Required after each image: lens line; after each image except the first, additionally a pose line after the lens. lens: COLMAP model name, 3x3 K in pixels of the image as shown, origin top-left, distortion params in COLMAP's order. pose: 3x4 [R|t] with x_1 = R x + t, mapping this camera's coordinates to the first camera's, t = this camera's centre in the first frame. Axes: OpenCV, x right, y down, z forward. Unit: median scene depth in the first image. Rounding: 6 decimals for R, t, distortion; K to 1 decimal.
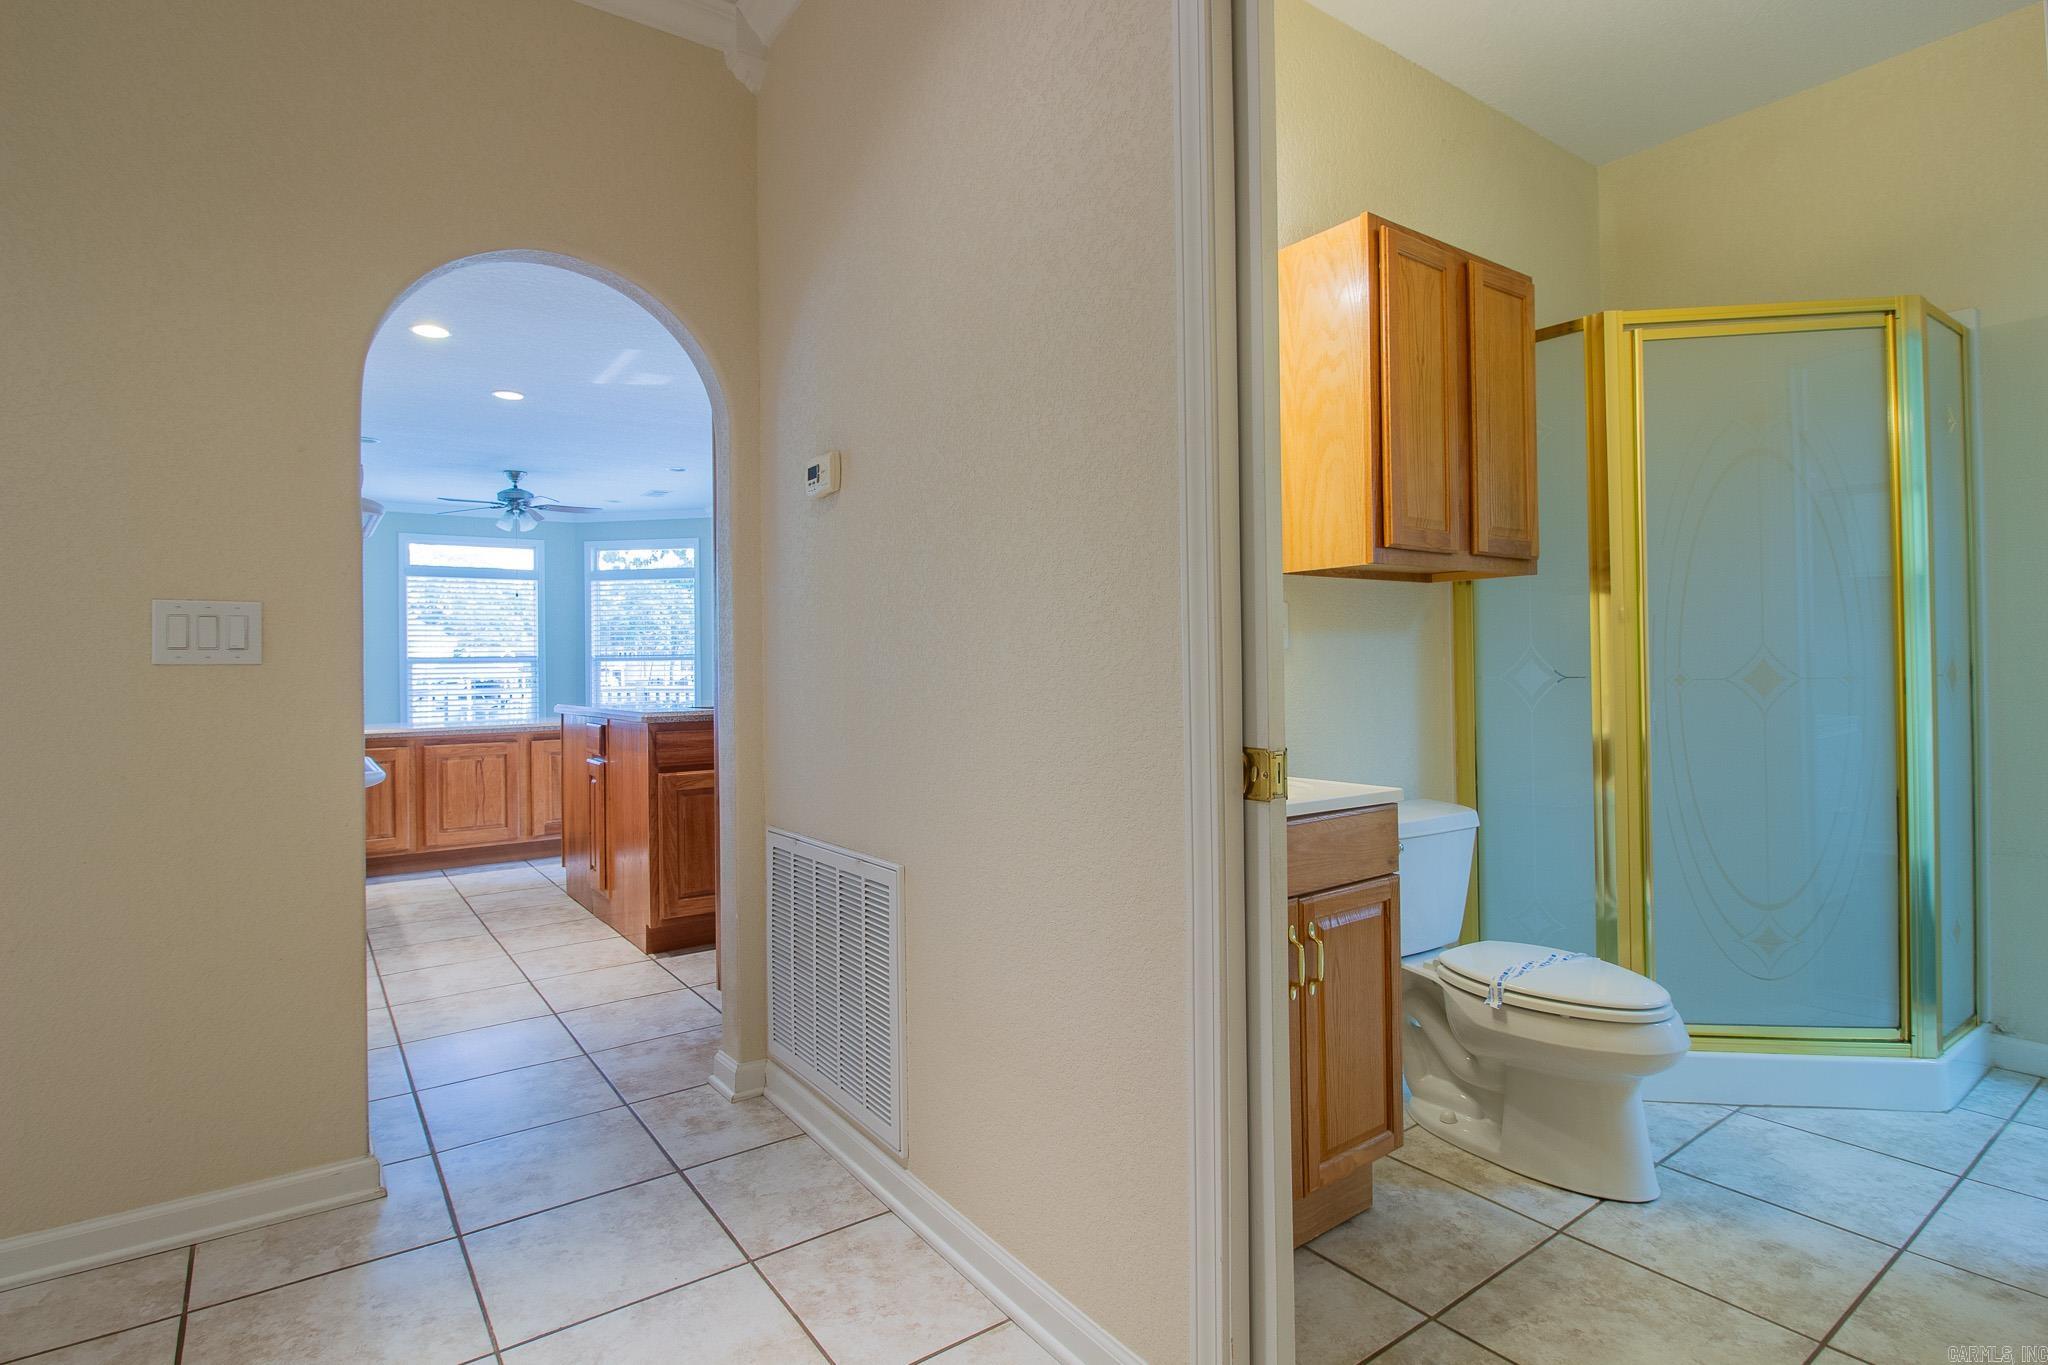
lens RADIAL K [[1035.2, 0, 1005.2], [0, 1035.2, 672.3], [0, 0, 1]] dist [-0.016485, -0.009085]
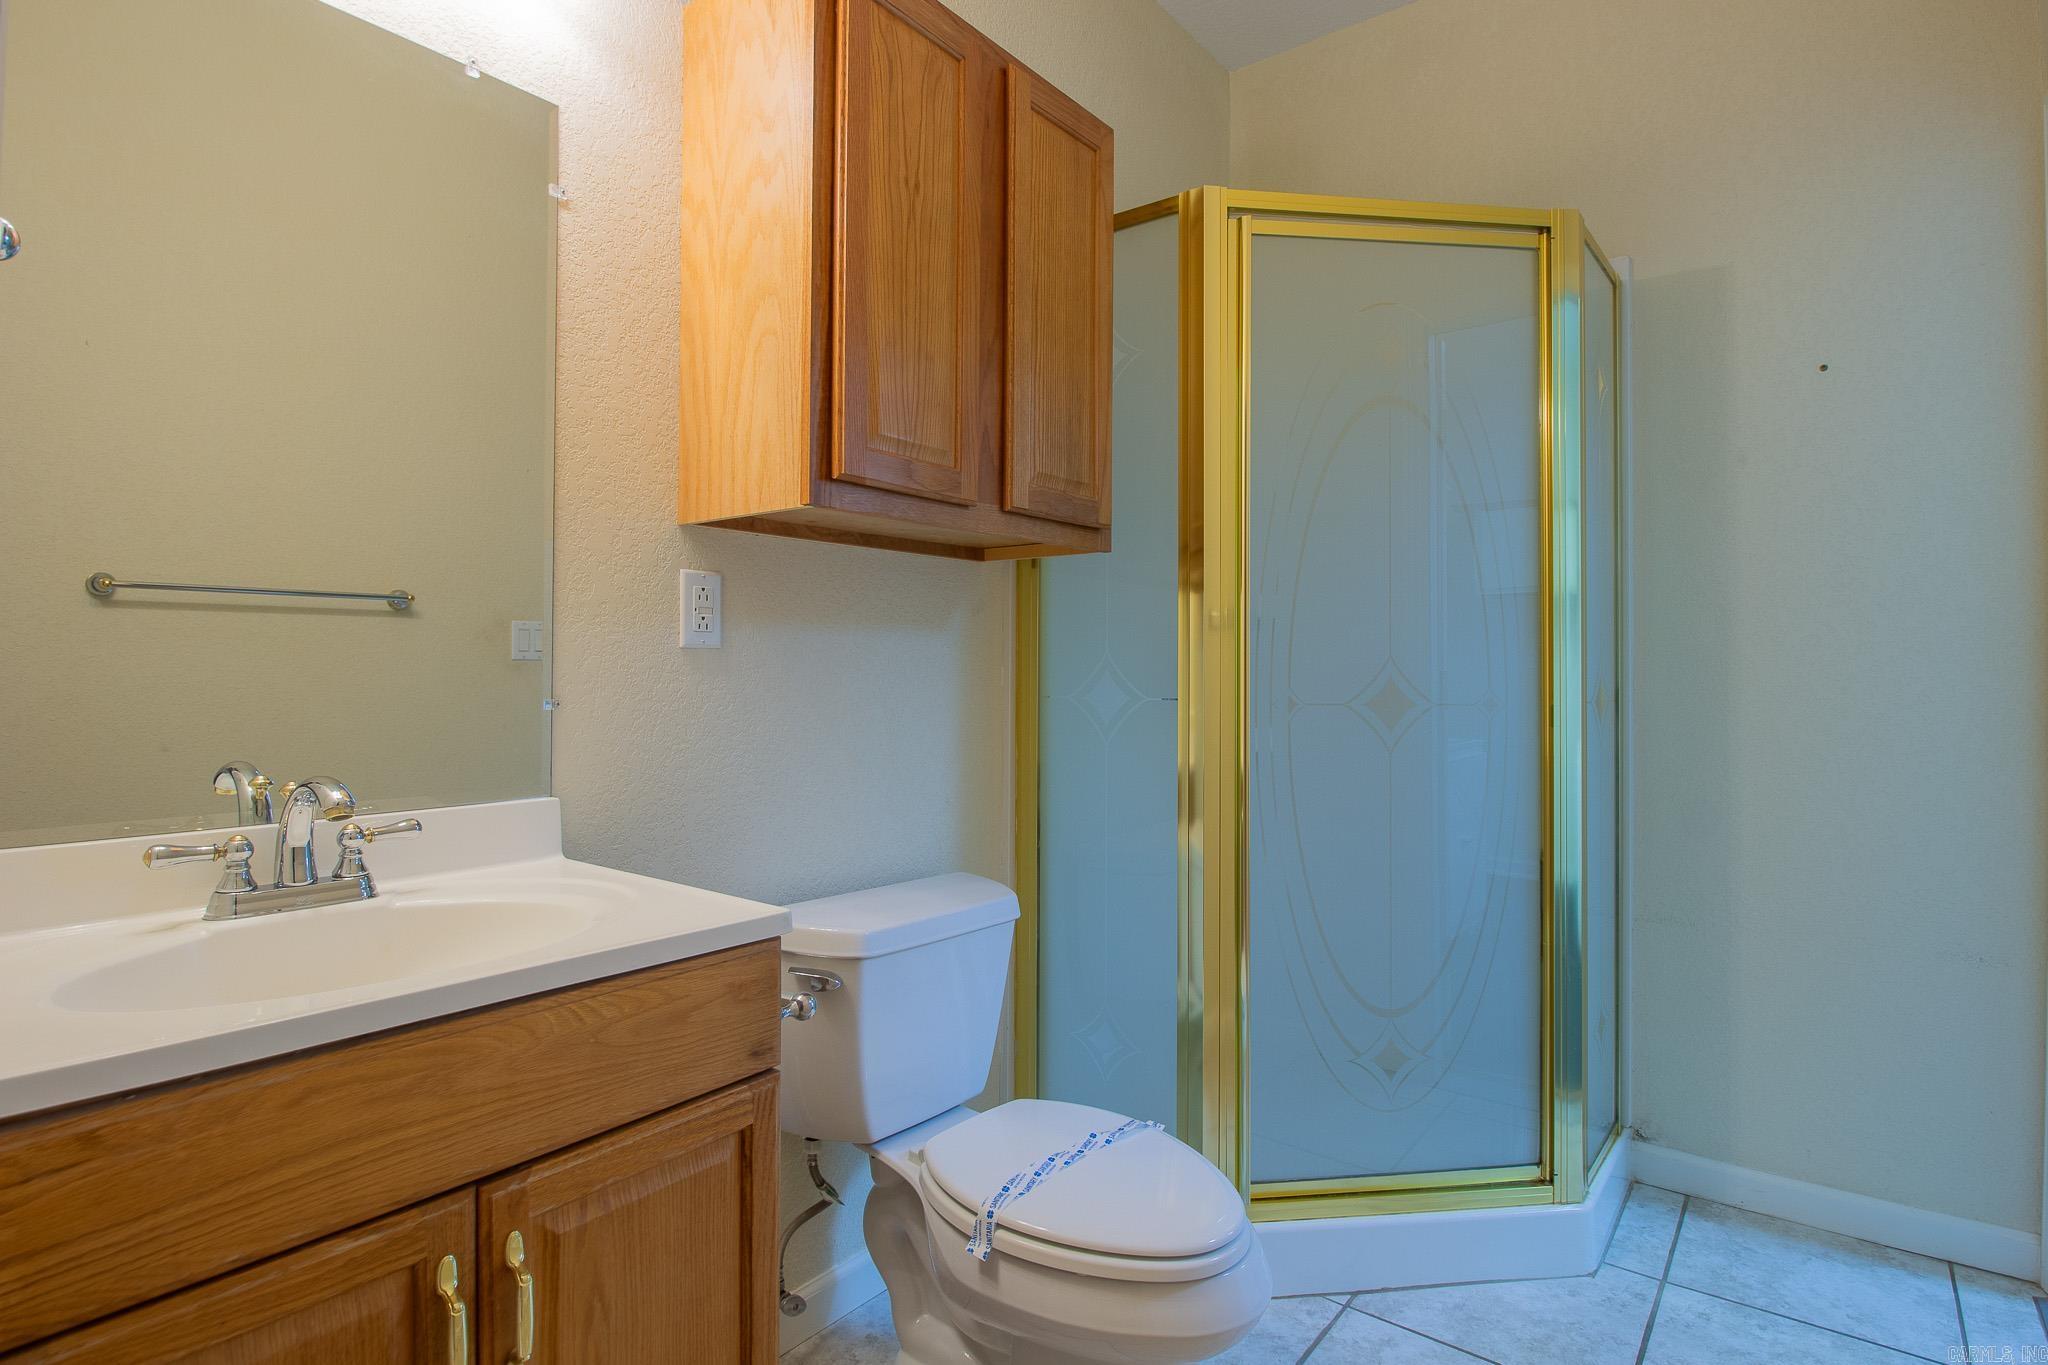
lens RADIAL K [[1035.2, 0, 1025.7], [0, 1035.2, 676.4], [0, 0, 1]] dist [-0.016485, -0.009085]
pose [[0.958415, 0.017798, 0.284822, 0.282303], [-0.018013, 0.999836, -0.001865, -0.008117], [-0.284808, -0.003343, 0.958579, 0.366644]]
